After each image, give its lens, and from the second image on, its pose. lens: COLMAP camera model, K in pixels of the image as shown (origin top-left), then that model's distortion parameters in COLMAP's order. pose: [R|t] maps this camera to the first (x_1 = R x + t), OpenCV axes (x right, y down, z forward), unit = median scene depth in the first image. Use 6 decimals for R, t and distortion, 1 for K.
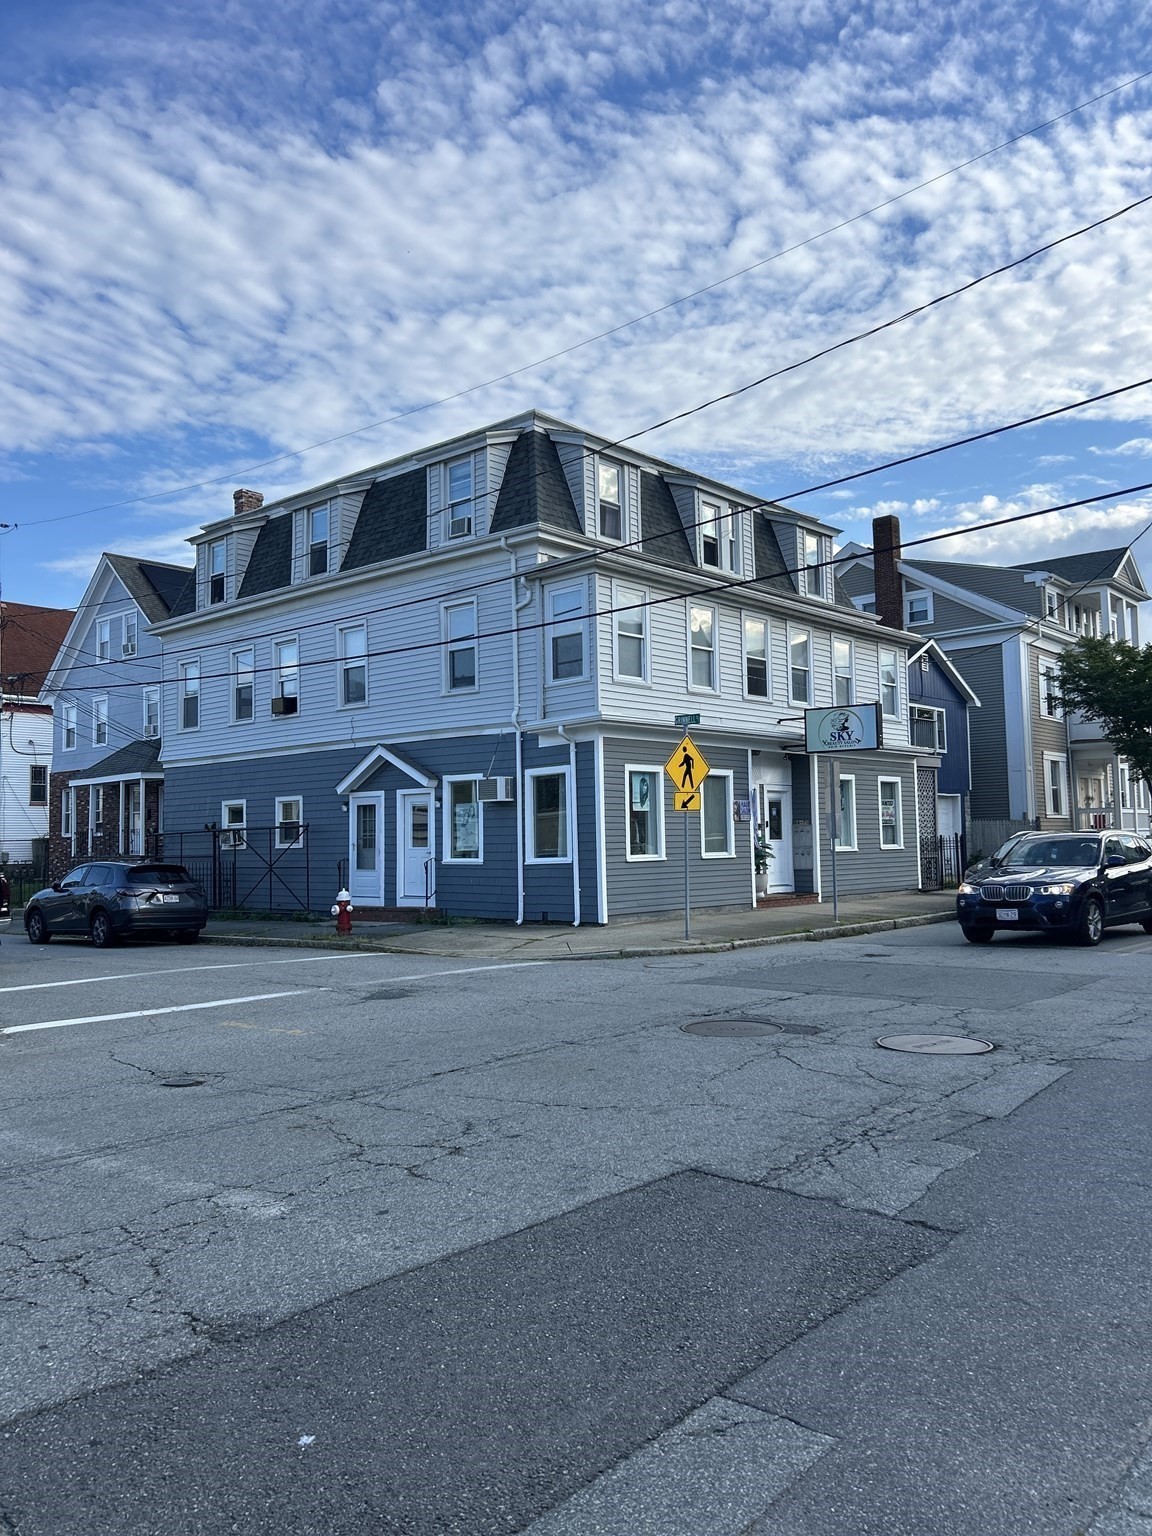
lens RADIAL K [[1177.0, 0, 576.0], [0, 1177.0, 768.0], [0, 0, 1]] dist [0.114058, -0.149865]
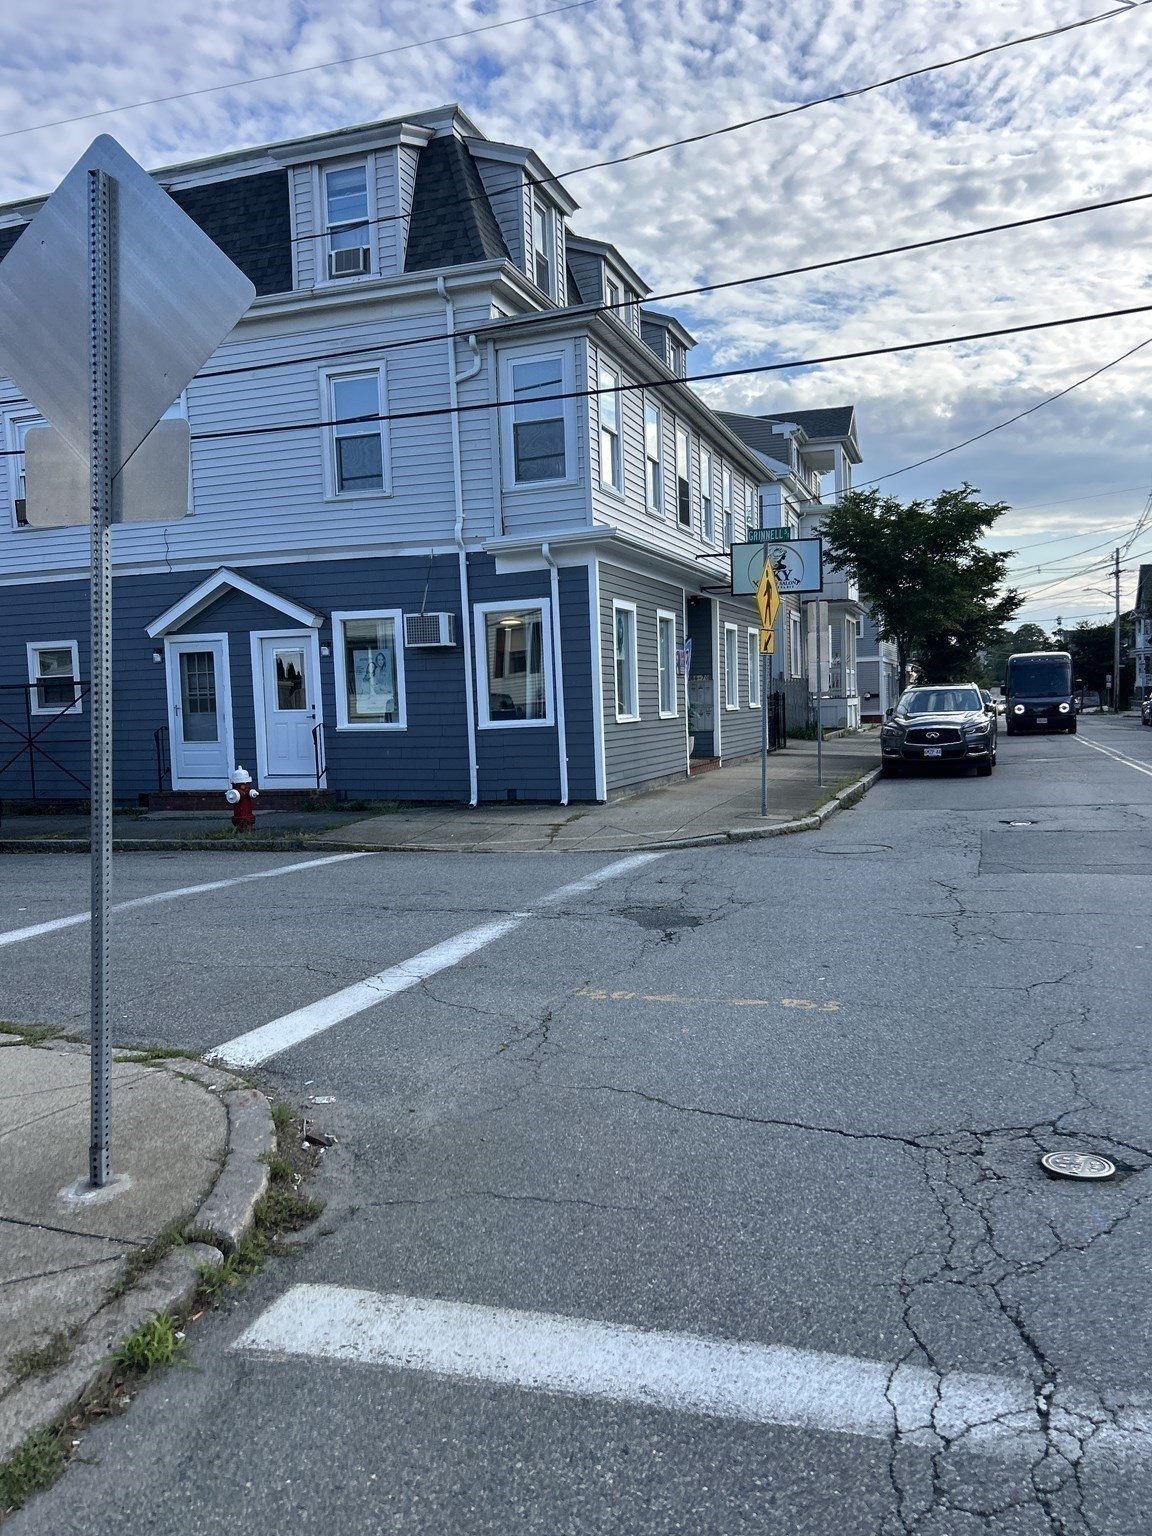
lens RADIAL K [[1172.7, 0, 578.8], [0, 1172.7, 816.5], [0, 0, 1]] dist [-0.000835, -0.017501]
pose [[0.926047, -0.044230, 0.374808, -0.248854], [-0.012763, 0.988871, 0.148228, 0.022342], [-0.377193, -0.142050, 0.915176, 0.248571]]
